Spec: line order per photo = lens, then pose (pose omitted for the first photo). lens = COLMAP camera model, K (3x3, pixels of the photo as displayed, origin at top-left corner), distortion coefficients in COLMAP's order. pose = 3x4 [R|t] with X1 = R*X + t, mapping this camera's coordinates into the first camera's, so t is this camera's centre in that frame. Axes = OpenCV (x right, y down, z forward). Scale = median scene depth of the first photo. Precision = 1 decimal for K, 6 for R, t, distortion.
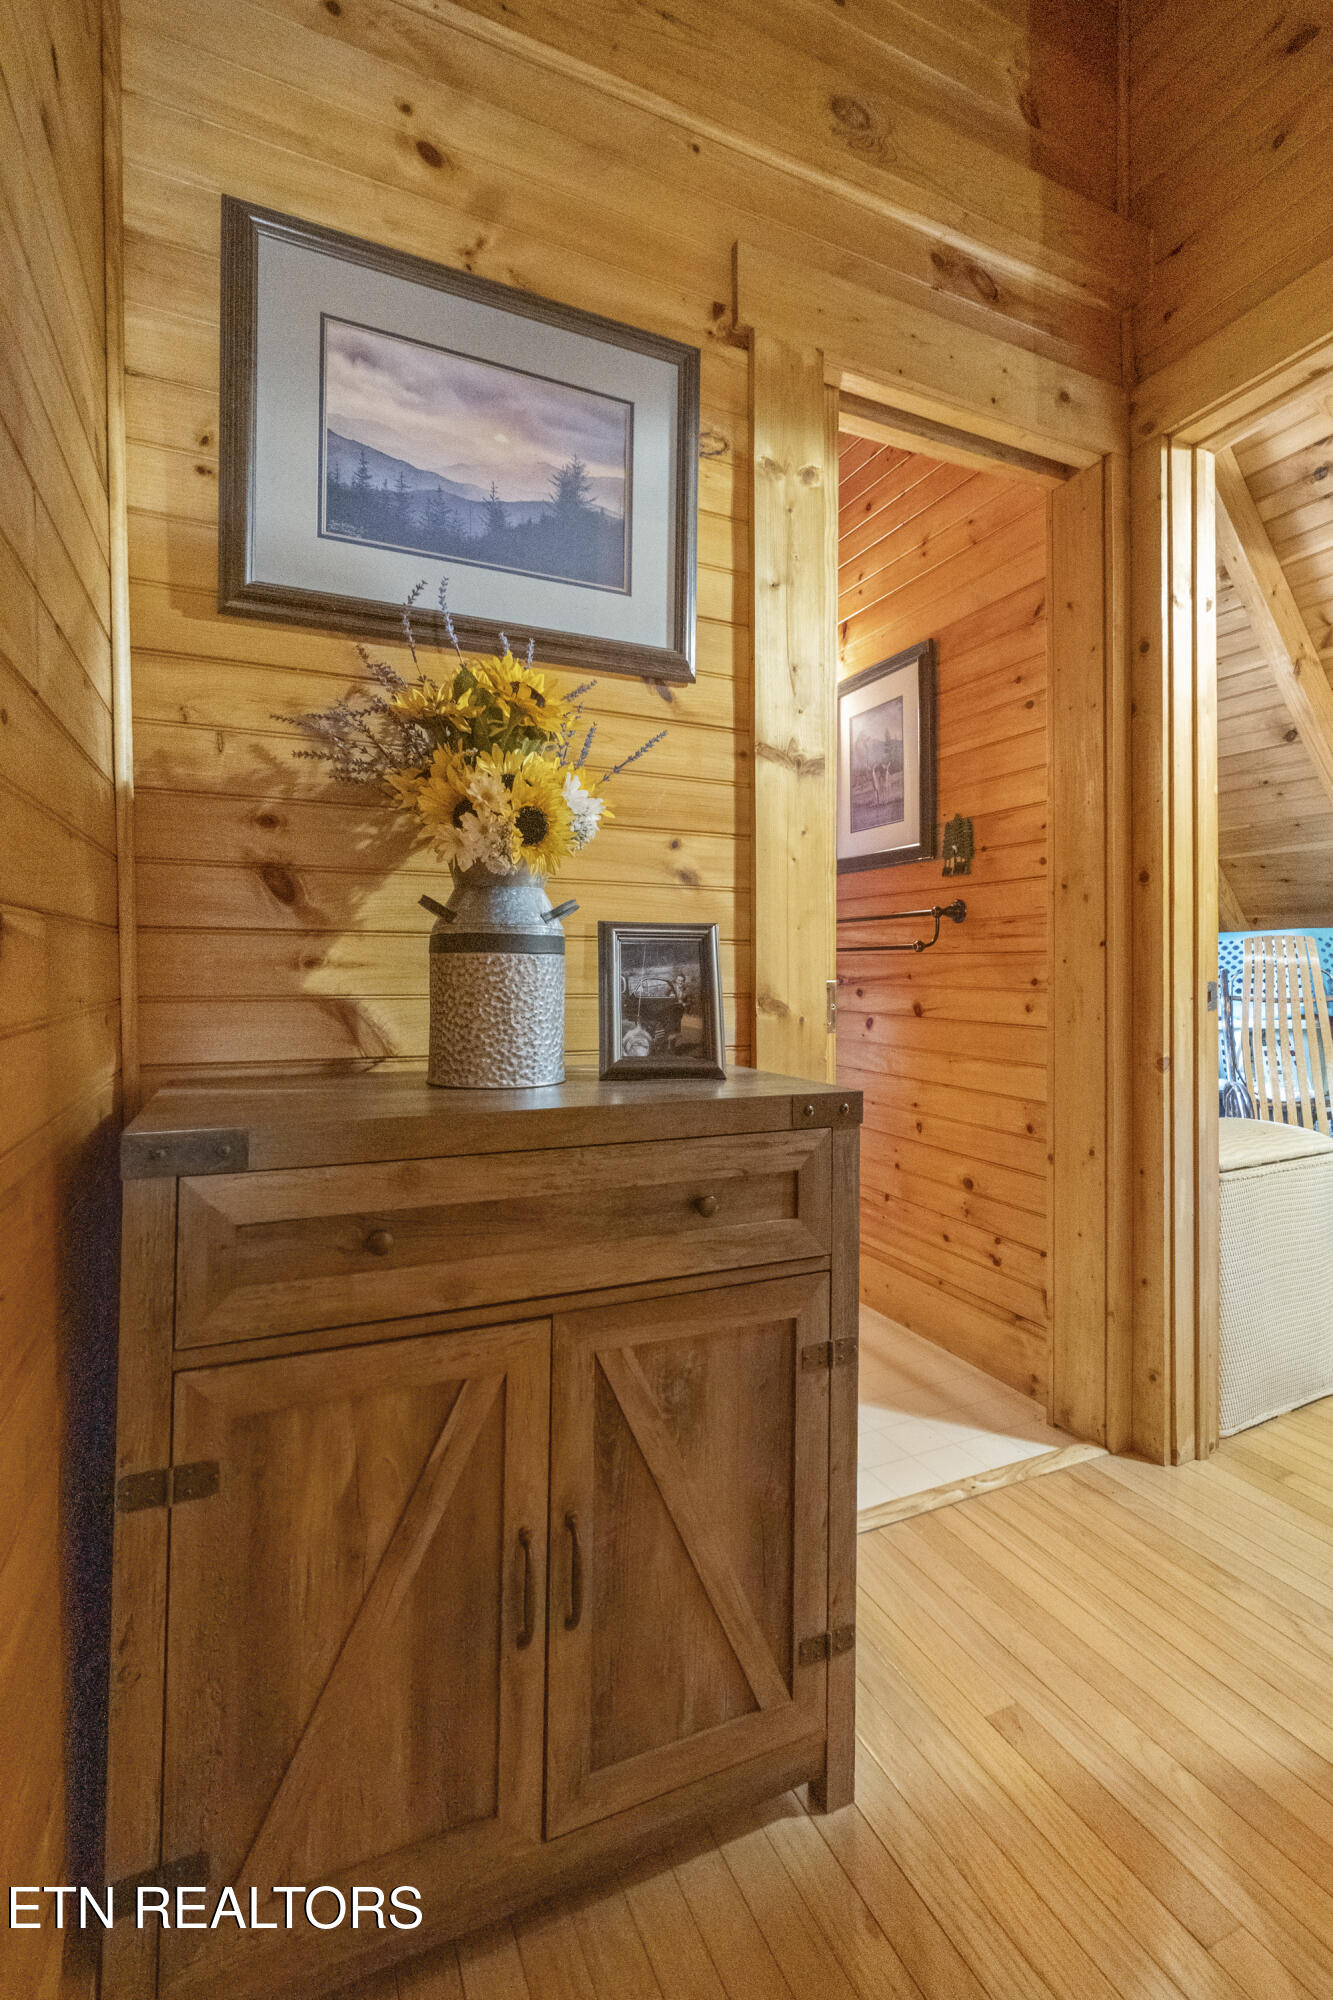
lens RADIAL K [[860.0, 0, 666.5], [0, 860.0, 1000.0], [0, 0, 1]] dist [-0.001267, 0.000036]
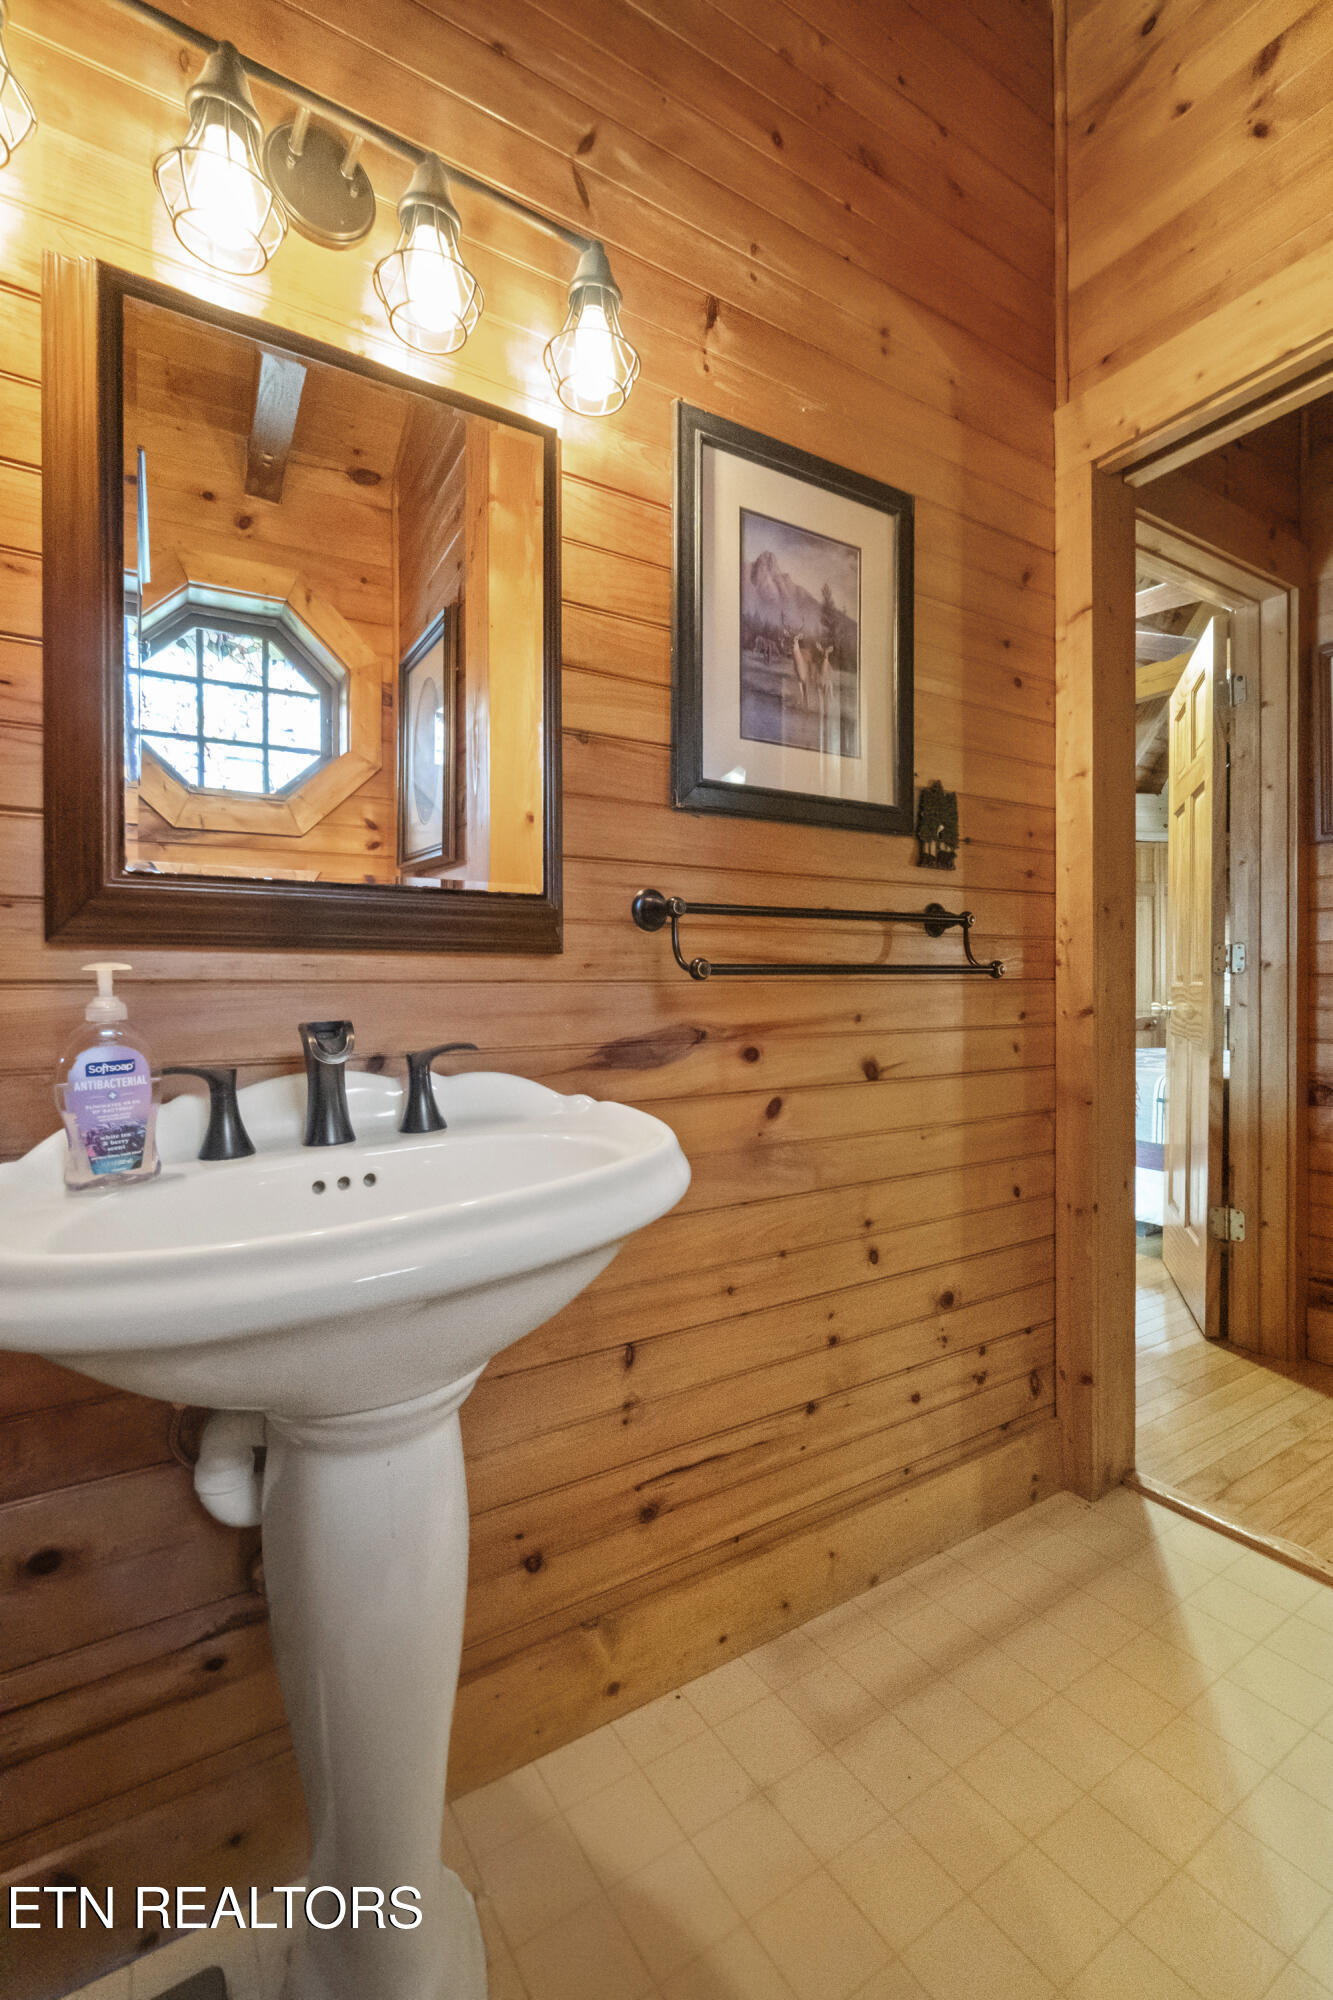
lens RADIAL K [[860.0, 0, 666.5], [0, 860.0, 1000.0], [0, 0, 1]] dist [-0.001267, 0.000036]
pose [[-0.125753, -0.019392, 0.991872, -0.321053], [0.047178, 0.998561, 0.025504, -0.064982], [-0.990939, 0.050001, -0.124657, 1.278730]]
